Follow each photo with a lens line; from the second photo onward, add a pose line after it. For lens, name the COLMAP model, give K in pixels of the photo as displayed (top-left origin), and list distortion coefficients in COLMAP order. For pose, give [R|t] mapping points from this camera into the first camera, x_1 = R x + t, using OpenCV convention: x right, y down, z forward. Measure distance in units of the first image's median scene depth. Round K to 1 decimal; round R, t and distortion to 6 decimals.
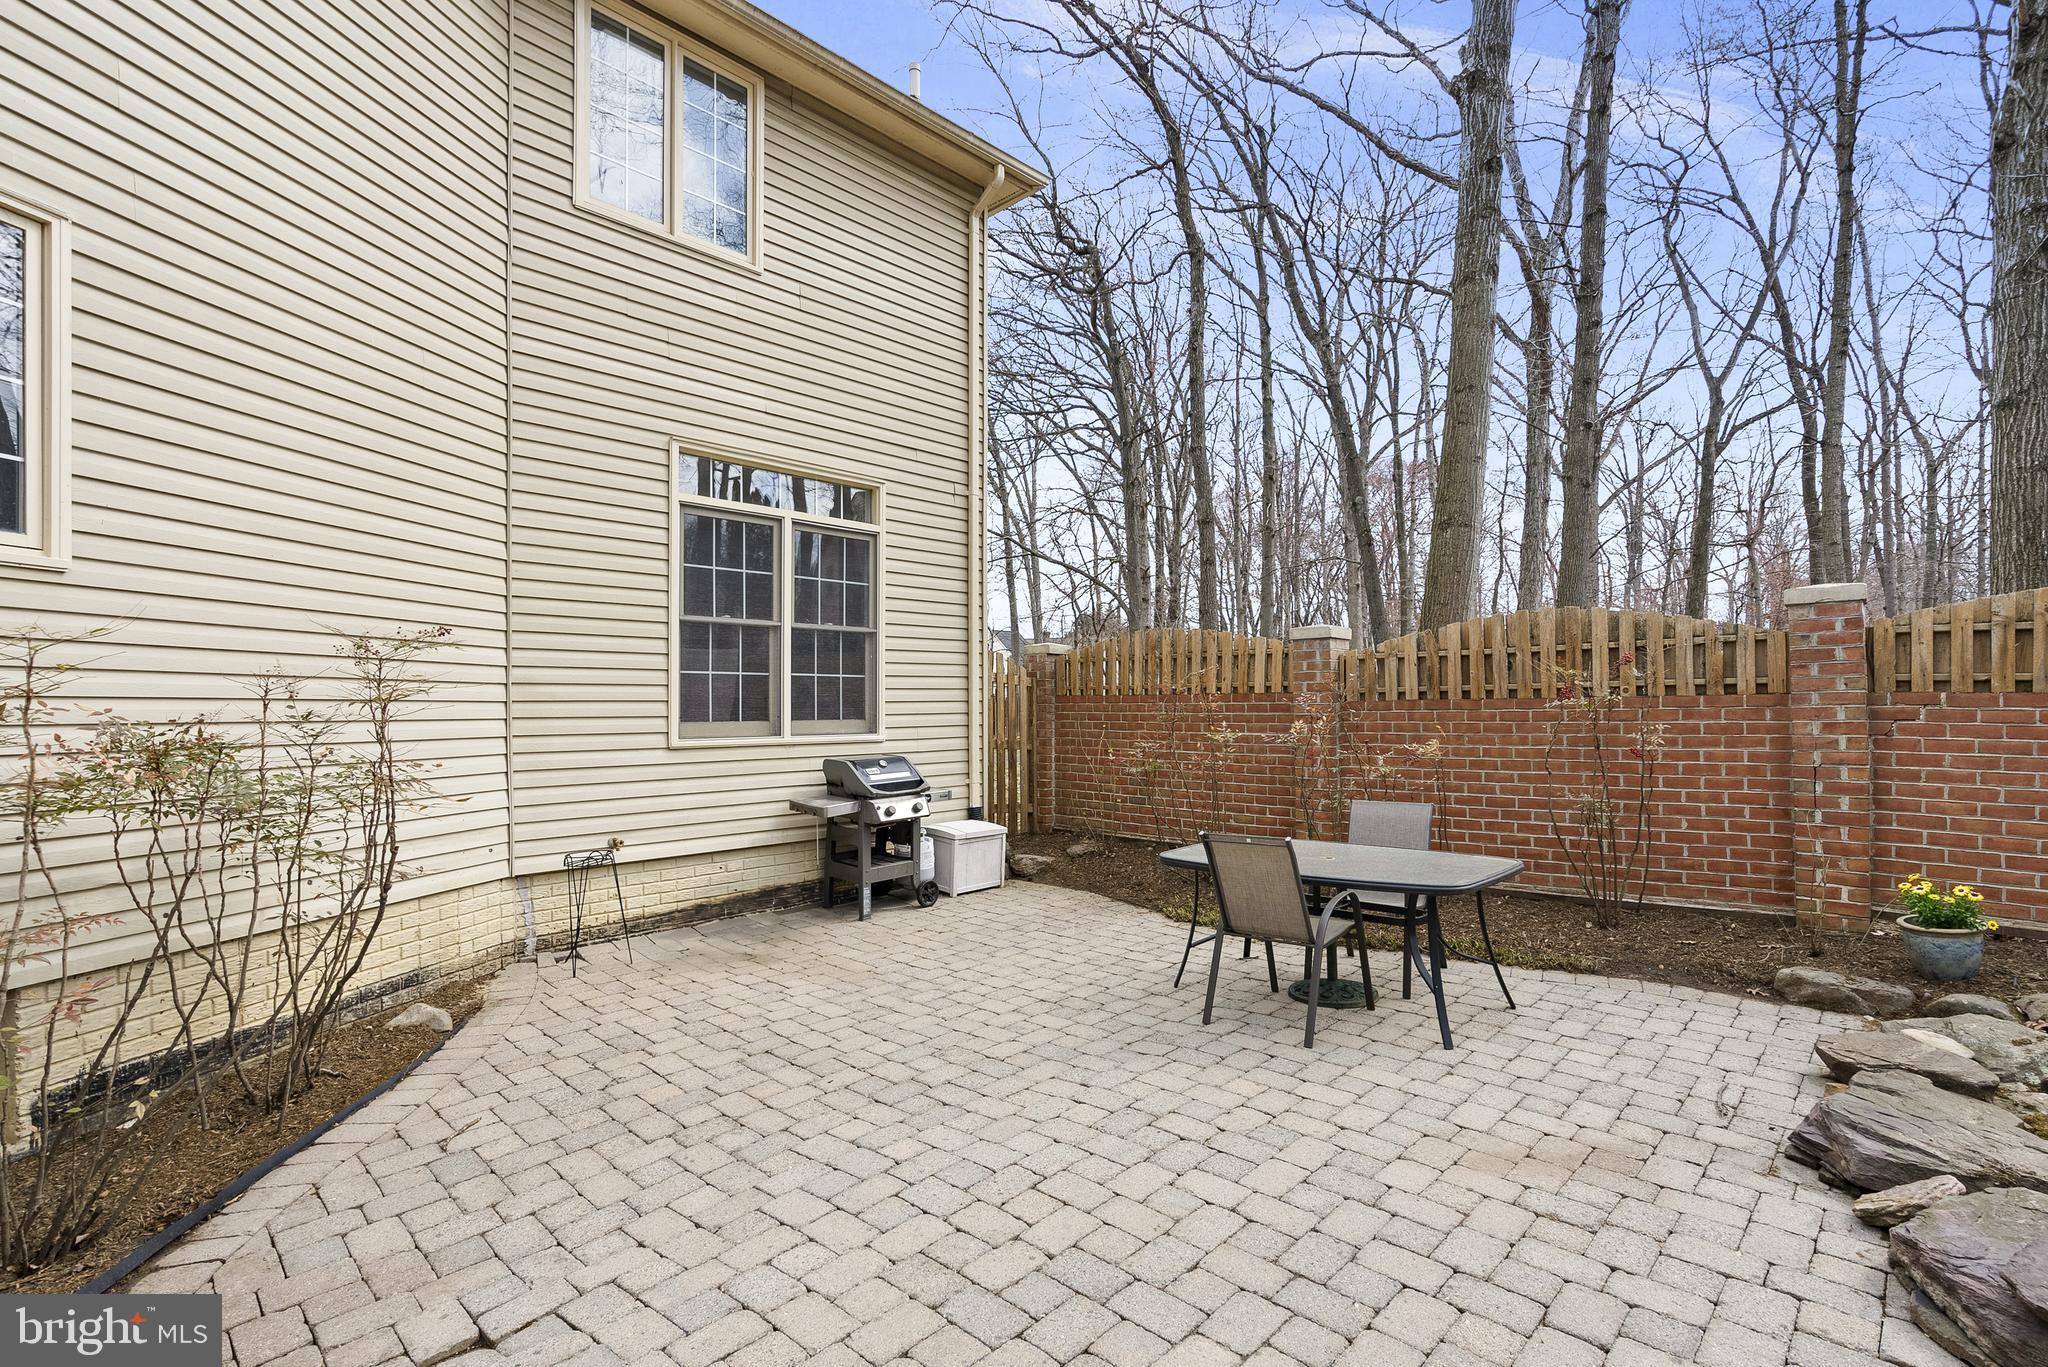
lens RADIAL K [[952.5, 0, 1022.0], [0, 952.5, 693.9], [0, 0, 1]] dist [-0.000419, 0.001679]
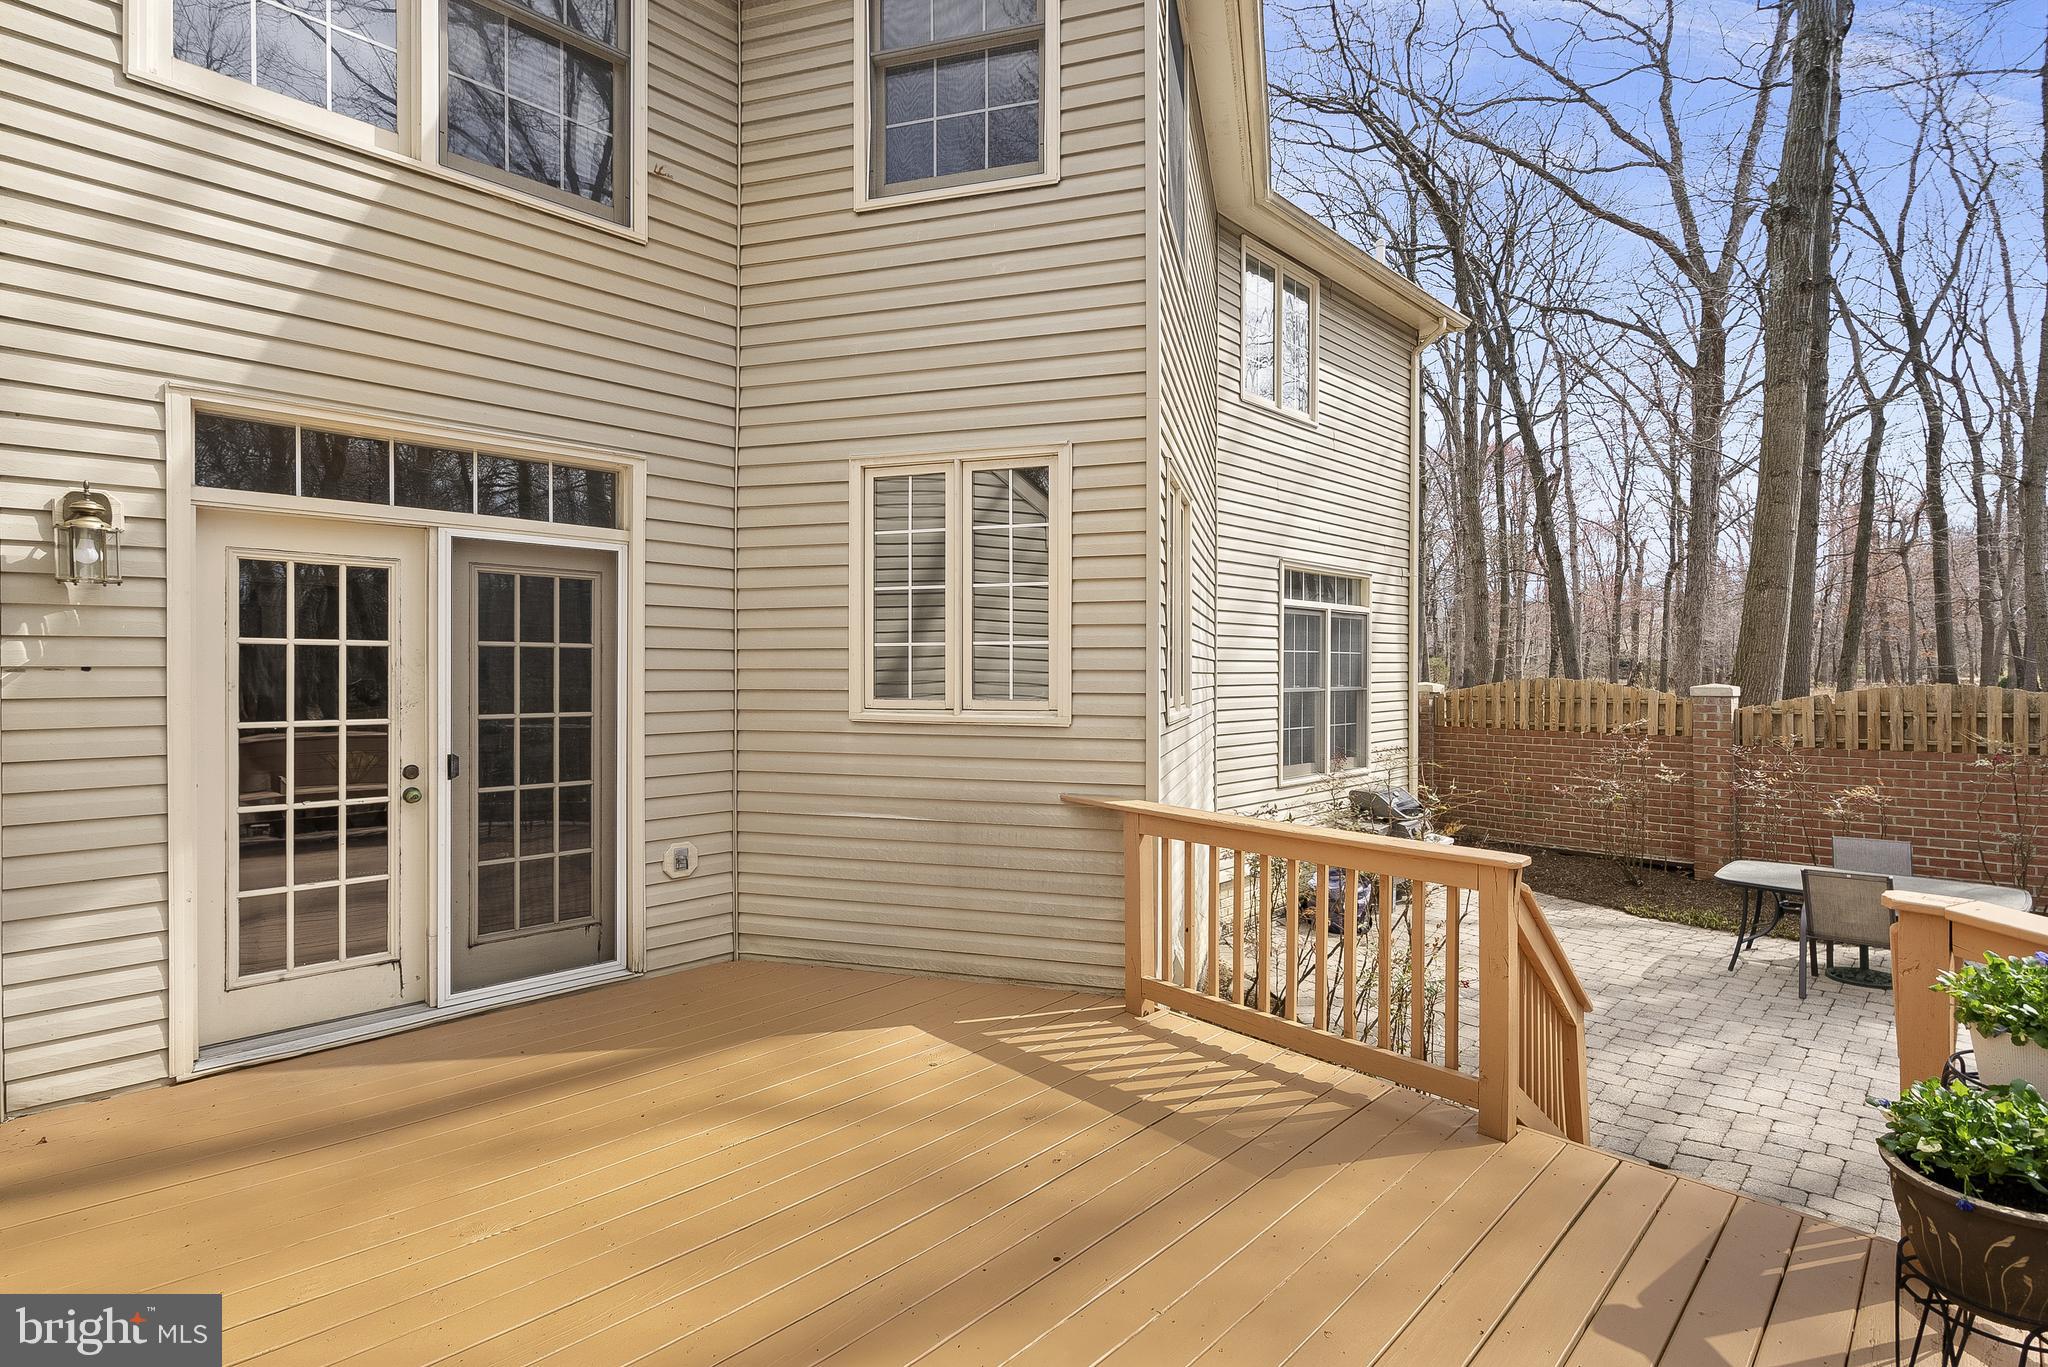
lens RADIAL K [[929.4, 0, 1017.9], [0, 929.4, 672.8], [0, 0, 1]] dist [0.000358, 0.000623]
pose [[0.999002, 0.002264, -0.044613, -0.599130], [-0.001684, 0.999914, 0.013042, -0.108579], [0.044639, -0.012954, 0.998919, -0.301892]]
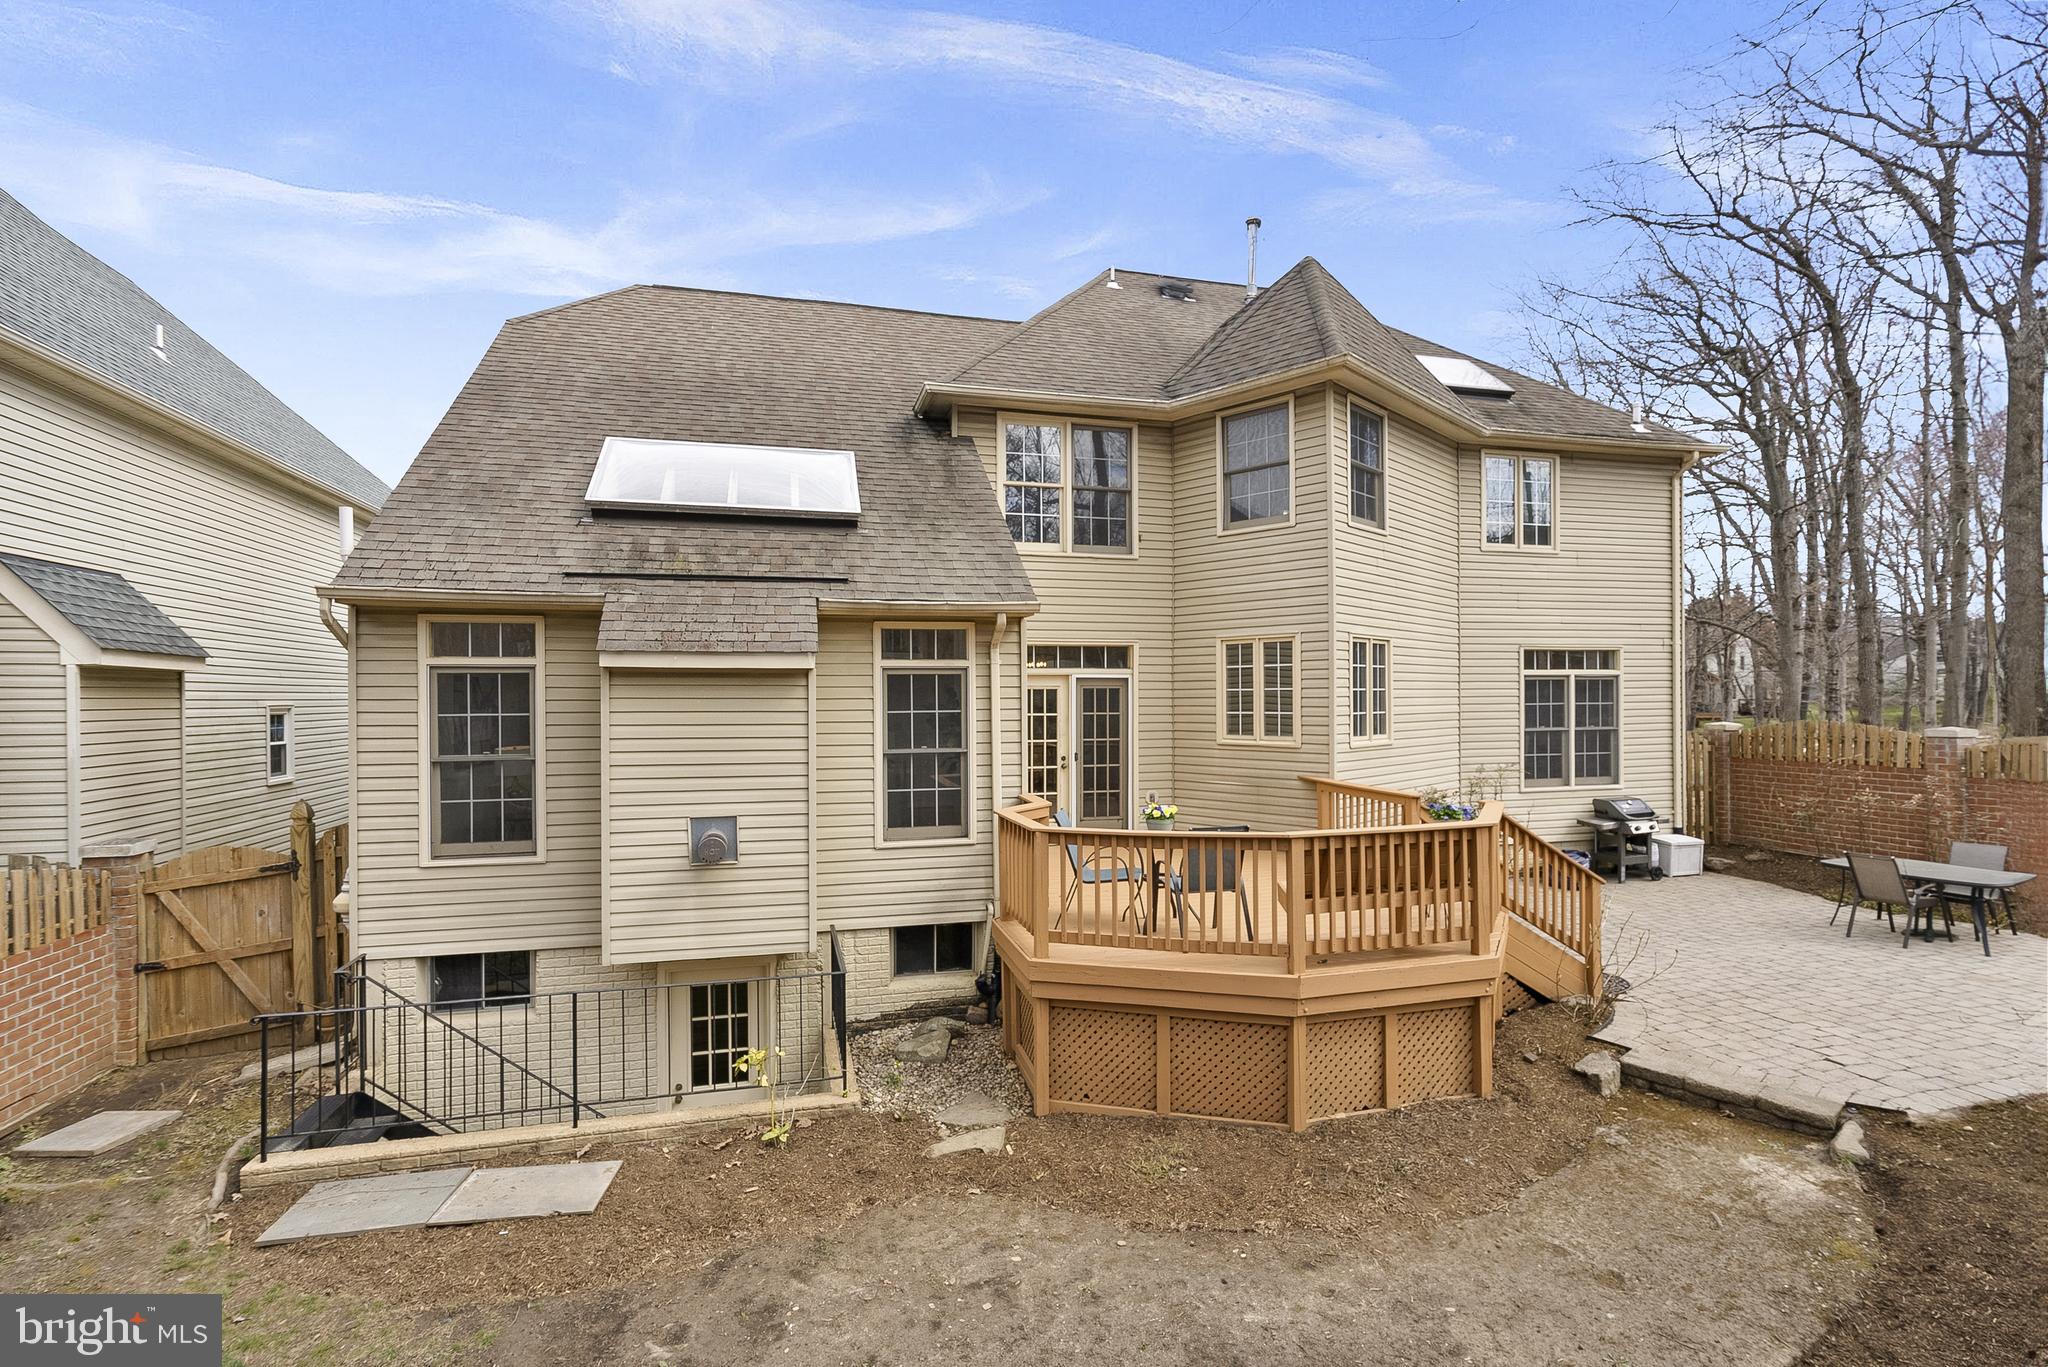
lens RADIAL K [[952.5, 0, 1022.0], [0, 952.5, 693.9], [0, 0, 1]] dist [-0.000419, 0.001679]
pose [[0.853585, -0.004277, -0.520936, -0.185657], [0.010899, 0.999894, 0.009649, -0.169815], [0.520839, -0.013914, 0.853541, -1.211543]]
